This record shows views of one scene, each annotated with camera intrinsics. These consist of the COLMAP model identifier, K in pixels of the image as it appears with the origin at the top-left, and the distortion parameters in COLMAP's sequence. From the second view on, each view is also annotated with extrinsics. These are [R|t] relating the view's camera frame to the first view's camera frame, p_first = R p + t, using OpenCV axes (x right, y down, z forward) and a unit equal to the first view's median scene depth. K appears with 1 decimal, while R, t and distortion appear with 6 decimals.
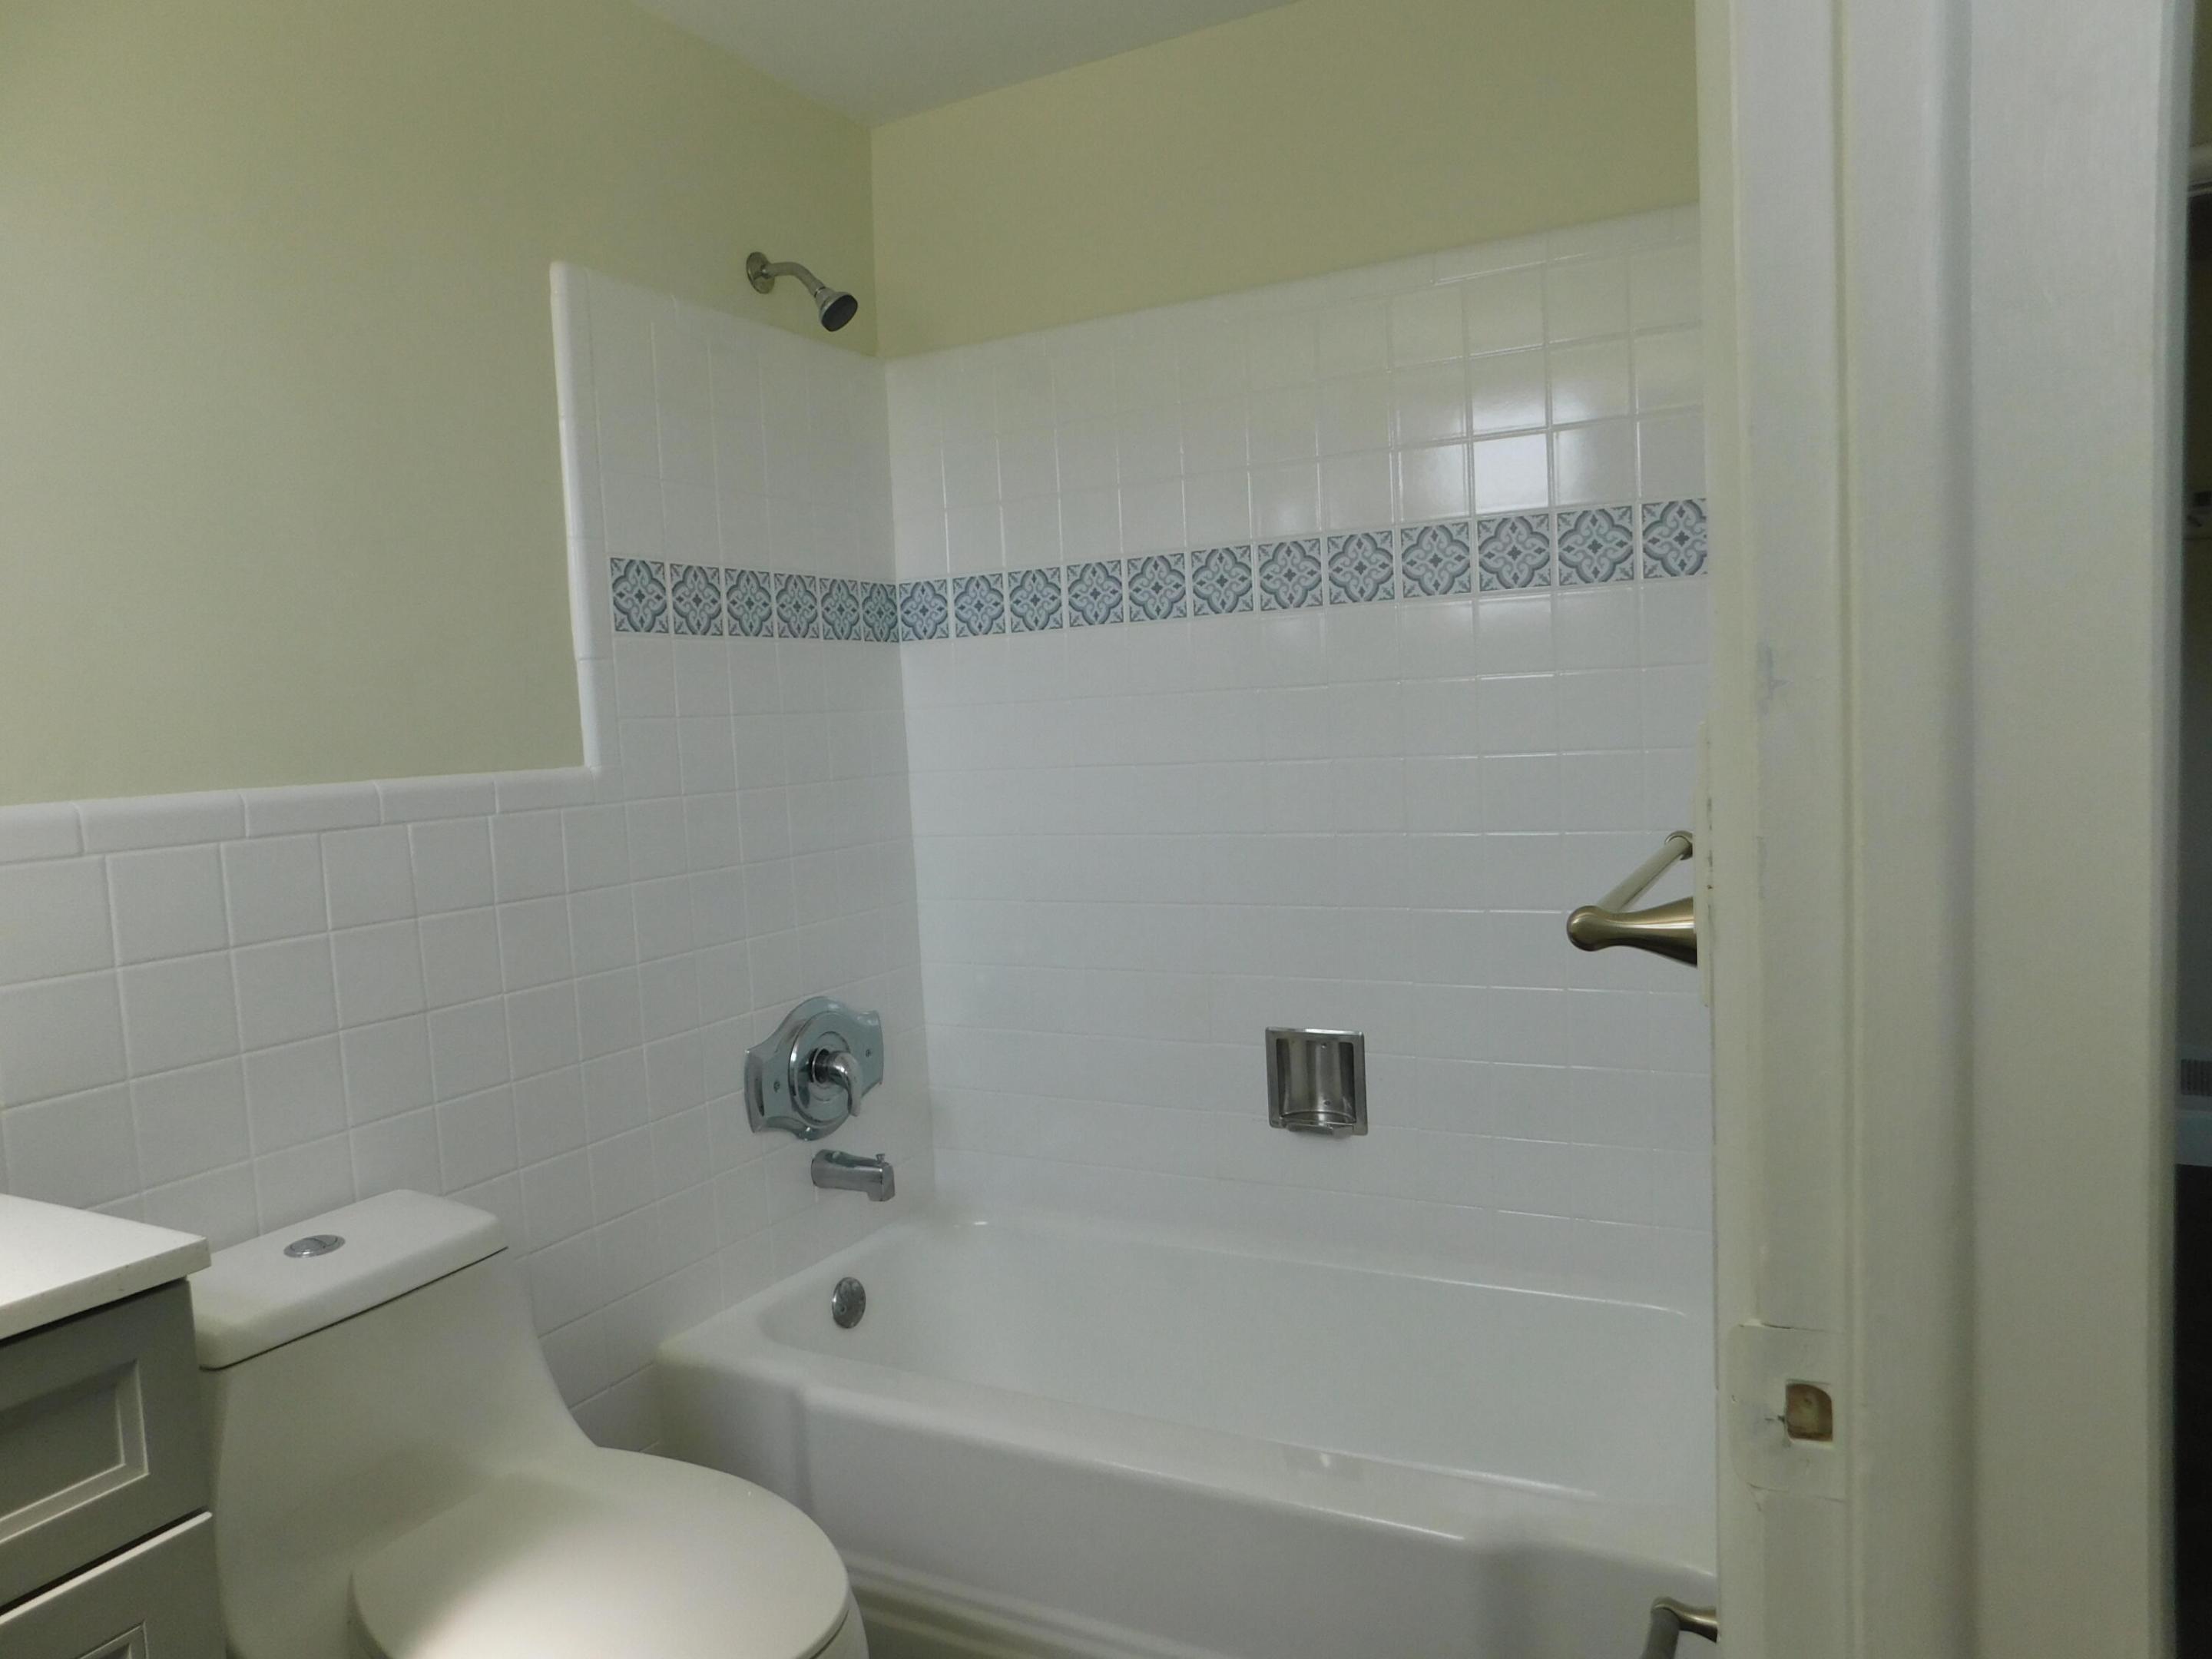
lens RADIAL K [[1464.0, 0, 1105.3], [0, 1464.0, 828.0], [0, 0, 1]] dist [-0.059356, 0.039845]
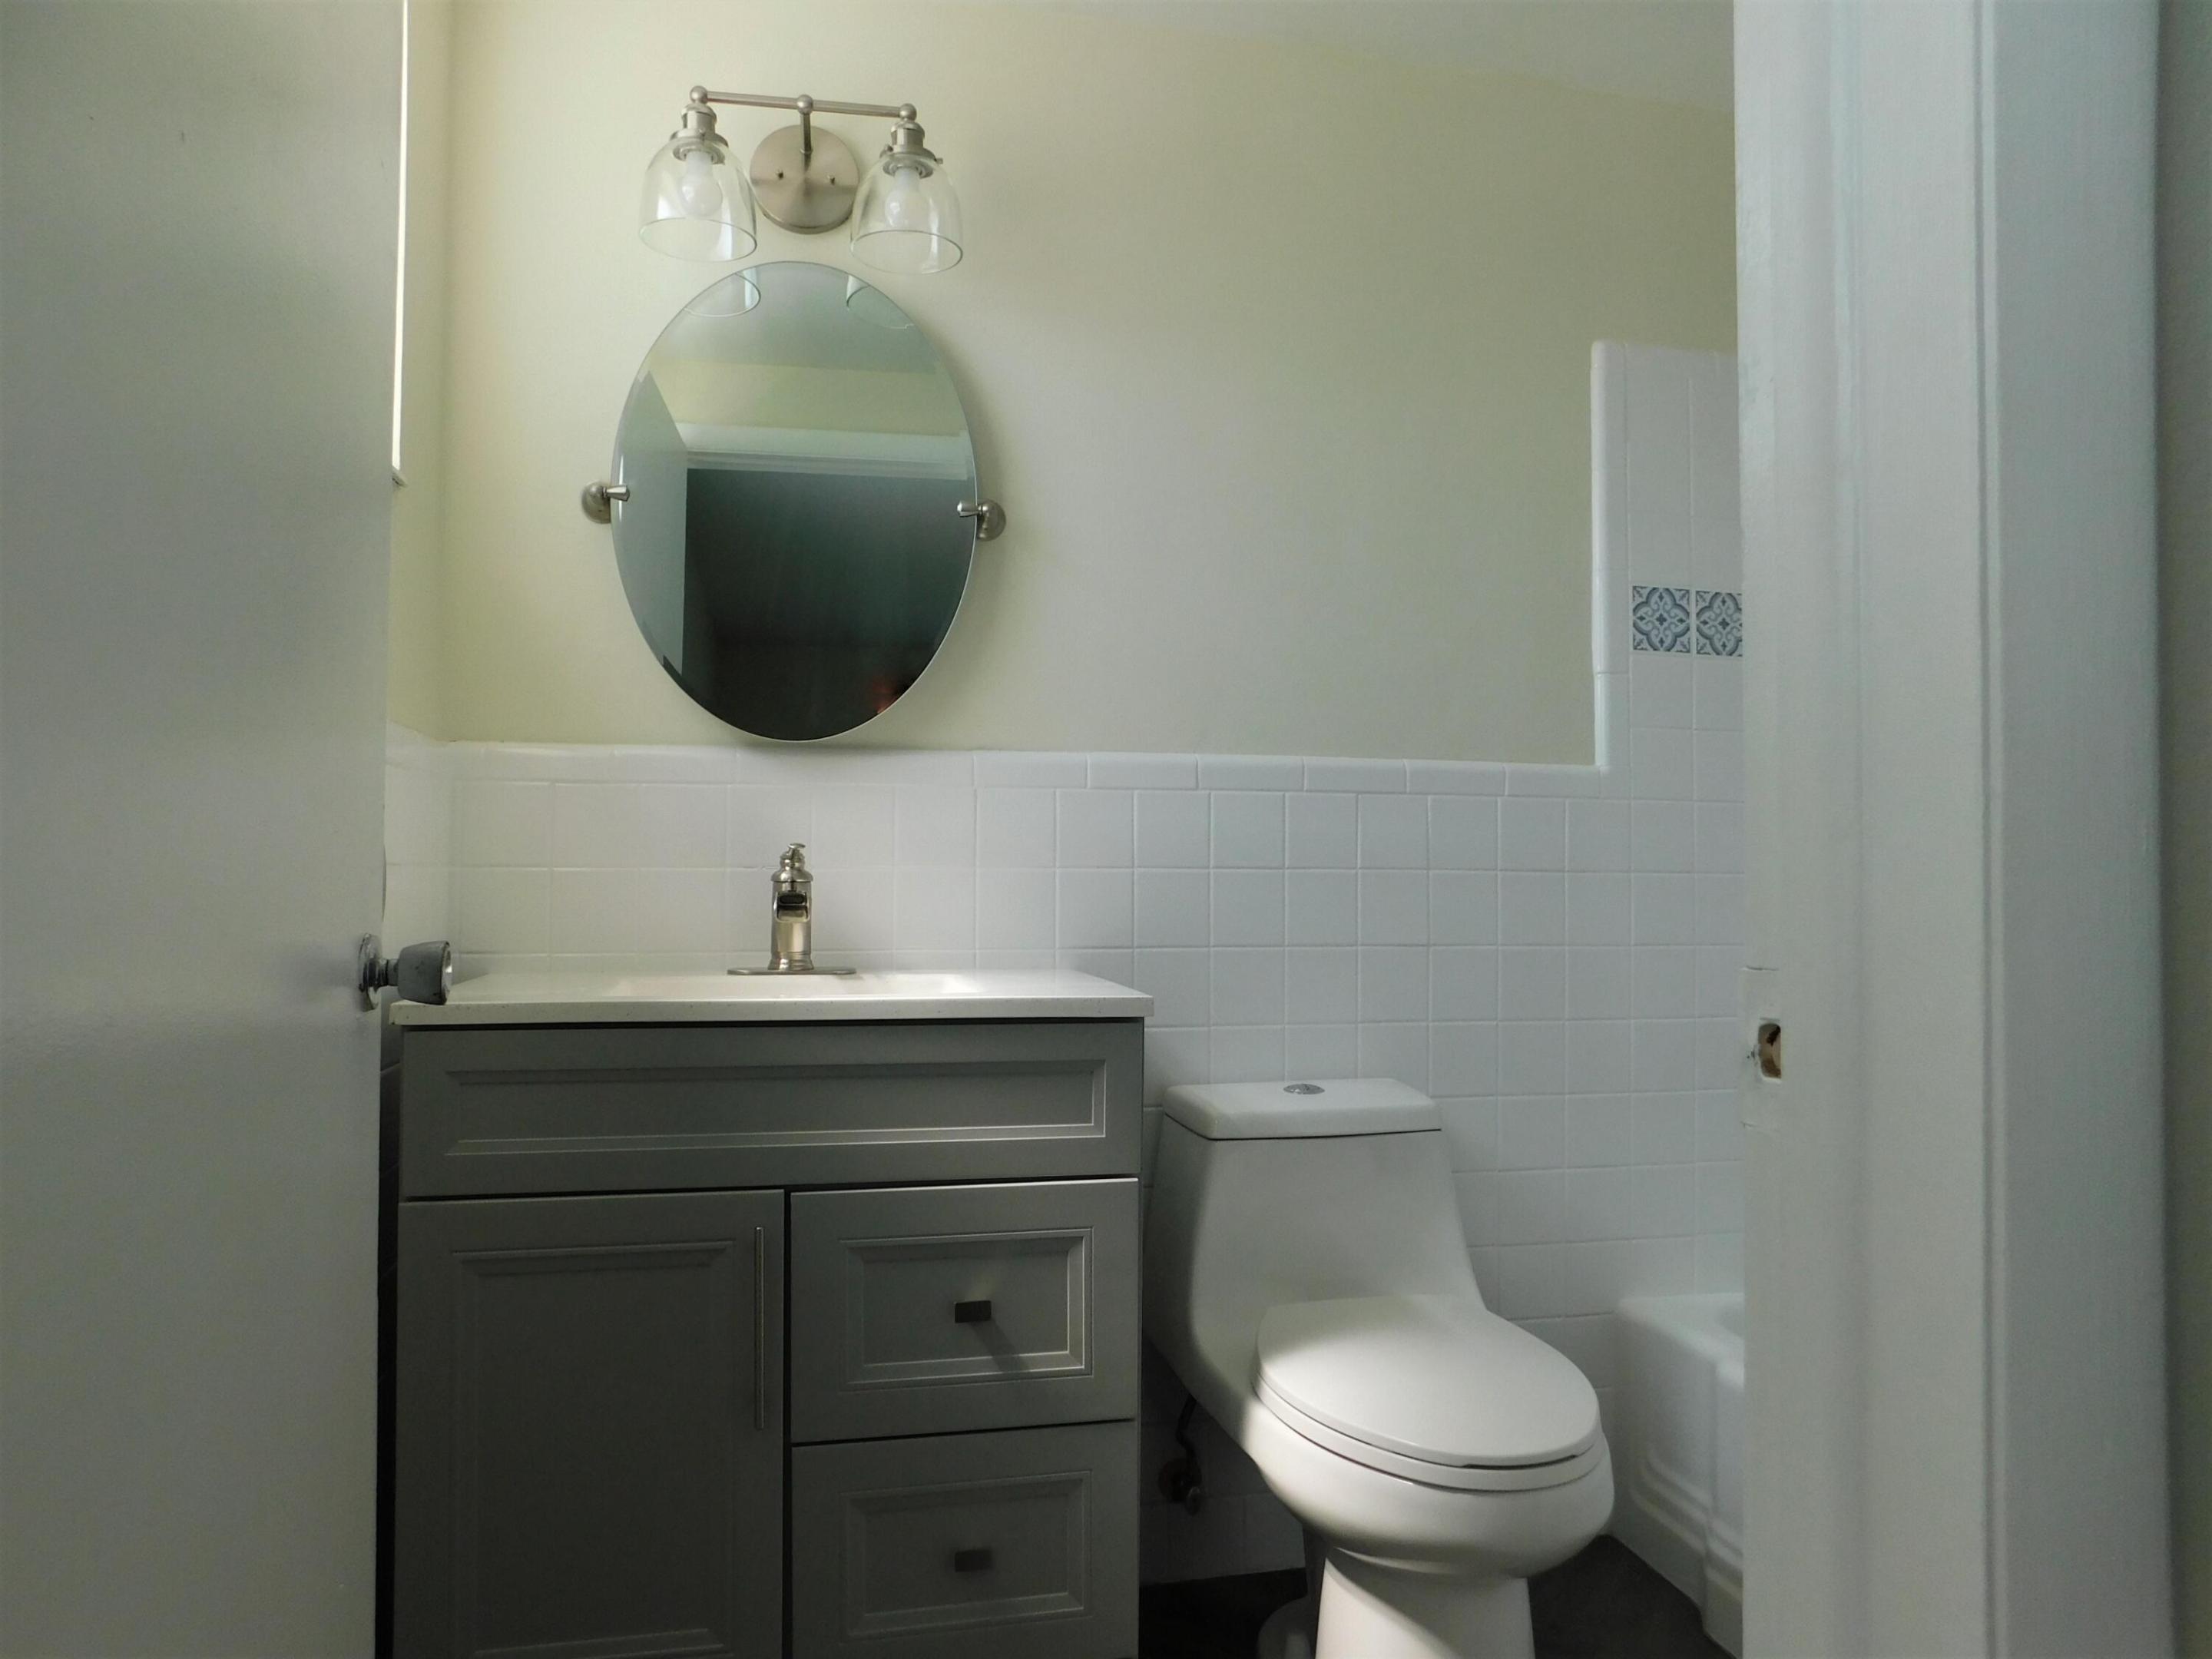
lens RADIAL K [[1464.0, 0, 1102.0], [0, 1464.0, 832.4], [0, 0, 1]] dist [-0.059356, 0.039845]
pose [[0.636113, 0.034108, -0.770842, 0.292286], [-0.102261, 0.993936, -0.040409, 0.099434], [0.764789, 0.104532, 0.635744, -0.027337]]
